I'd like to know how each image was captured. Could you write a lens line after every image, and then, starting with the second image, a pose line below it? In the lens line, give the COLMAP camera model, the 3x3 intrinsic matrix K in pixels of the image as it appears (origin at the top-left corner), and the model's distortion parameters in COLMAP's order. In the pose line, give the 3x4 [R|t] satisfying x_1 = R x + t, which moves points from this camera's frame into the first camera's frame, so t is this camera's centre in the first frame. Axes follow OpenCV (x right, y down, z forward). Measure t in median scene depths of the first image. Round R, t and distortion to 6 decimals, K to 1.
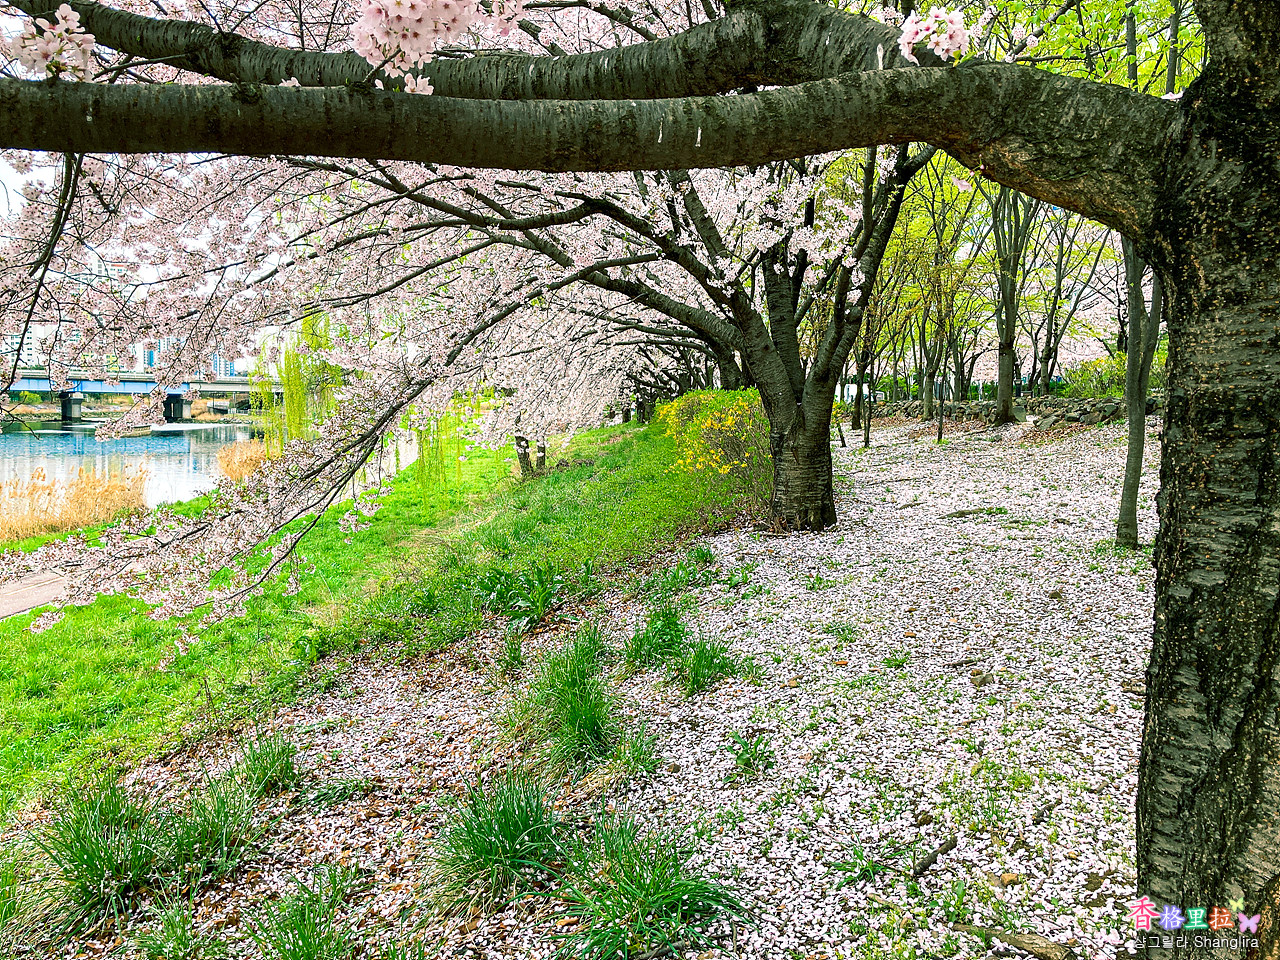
lens RADIAL K [[1027.6, 0, 642.7], [0, 1027.6, 476.4], [0, 0, 1]] dist [0.001032, -0.004950]
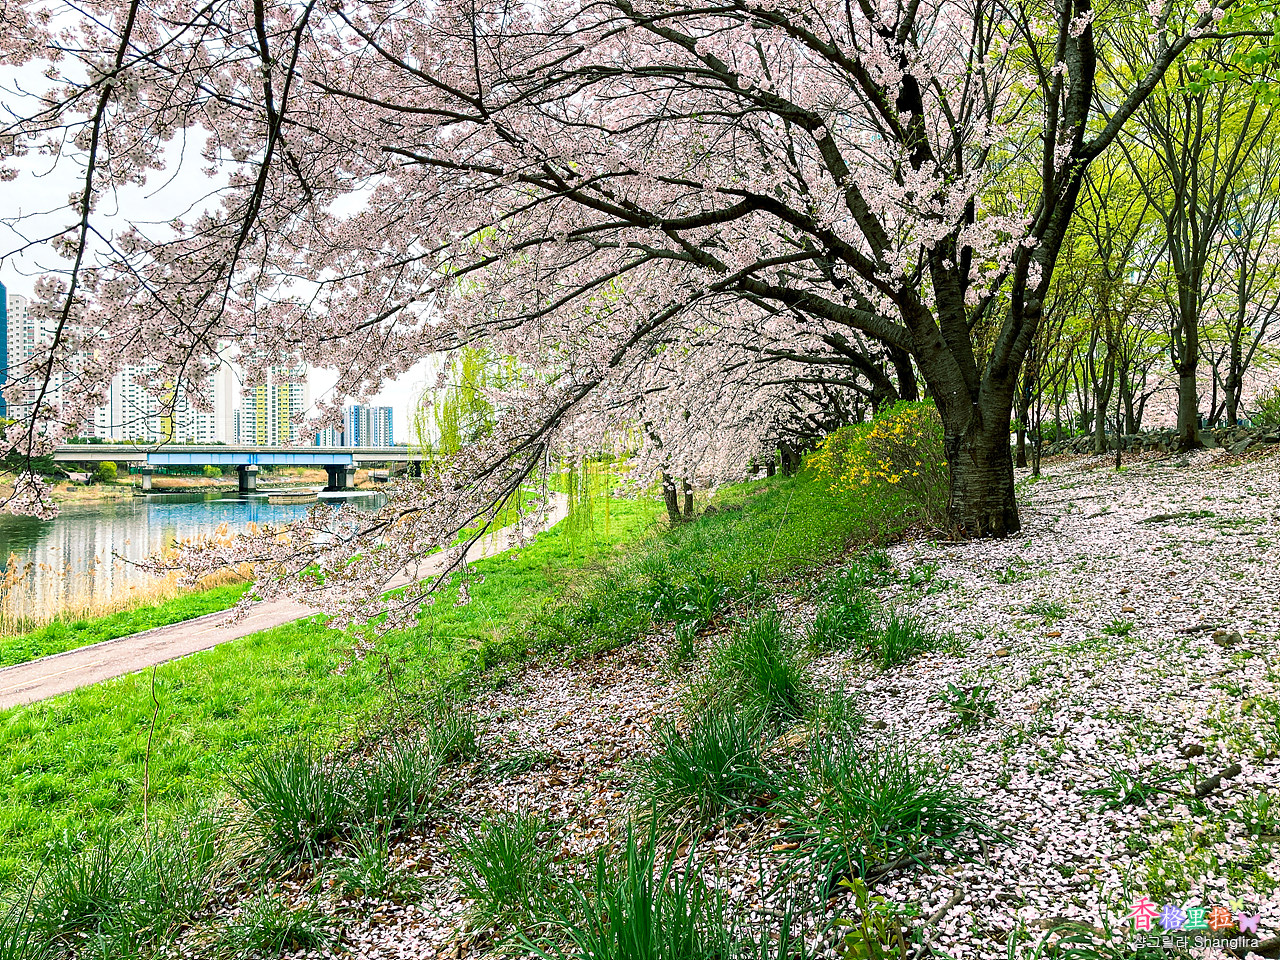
lens RADIAL K [[1027.6, 0, 627.4], [0, 1027.6, 478.5], [0, 0, 1]] dist [0.001032, -0.004950]
pose [[0.988205, -0.021423, -0.151628, -0.026064], [0.012210, 0.998036, -0.061438, 0.062558], [0.152647, 0.058862, 0.986526, 0.022355]]
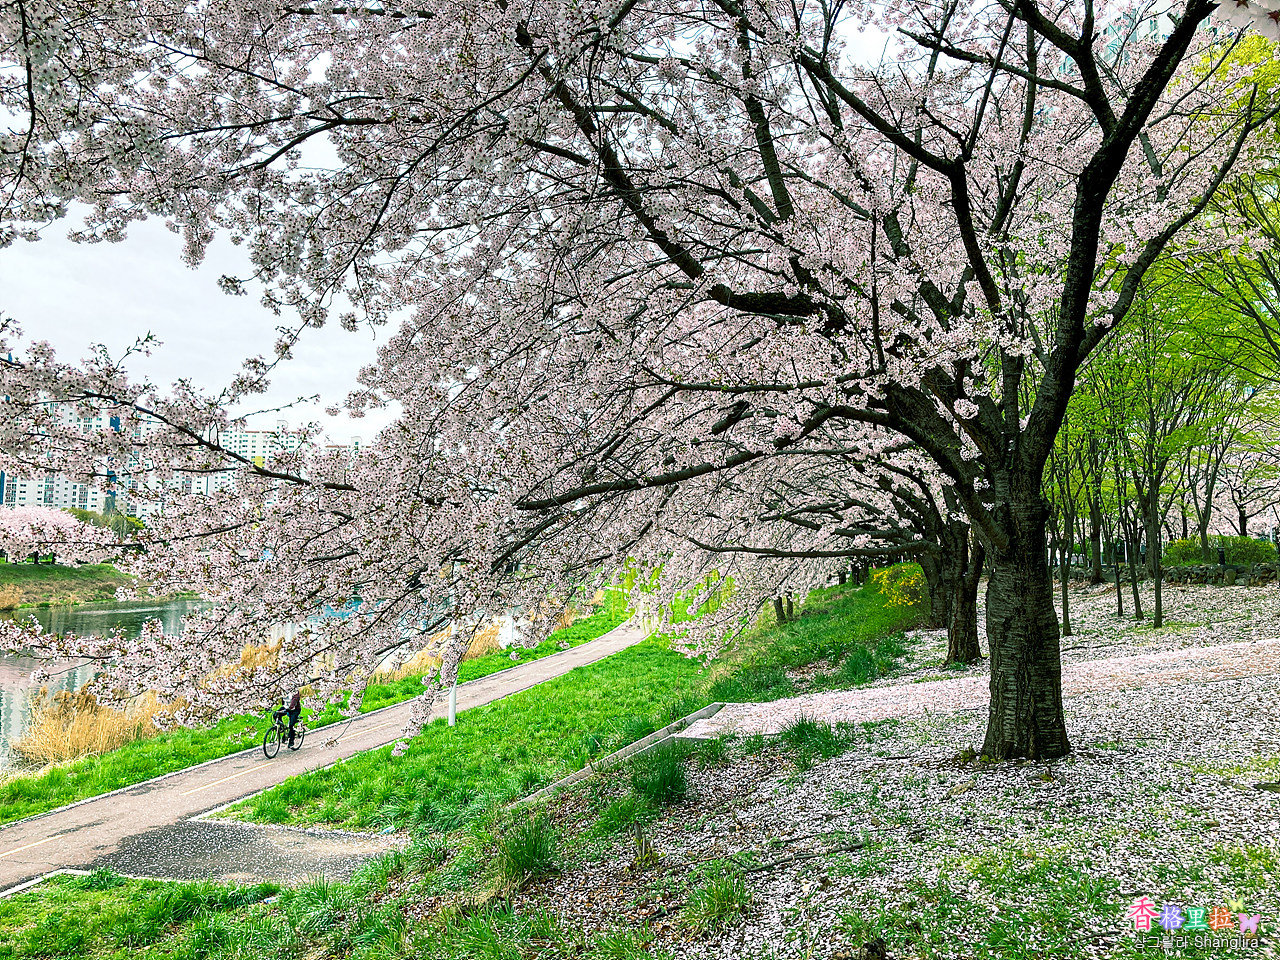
lens RADIAL K [[1027.6, 0, 643.1], [0, 1027.6, 478.2], [0, 0, 1]] dist [0.001032, -0.004950]
pose [[0.980689, -0.031991, -0.192939, -0.069136], [0.001632, 0.987836, -0.155493, 0.094242], [0.195567, 0.152175, 0.968812, -1.774670]]
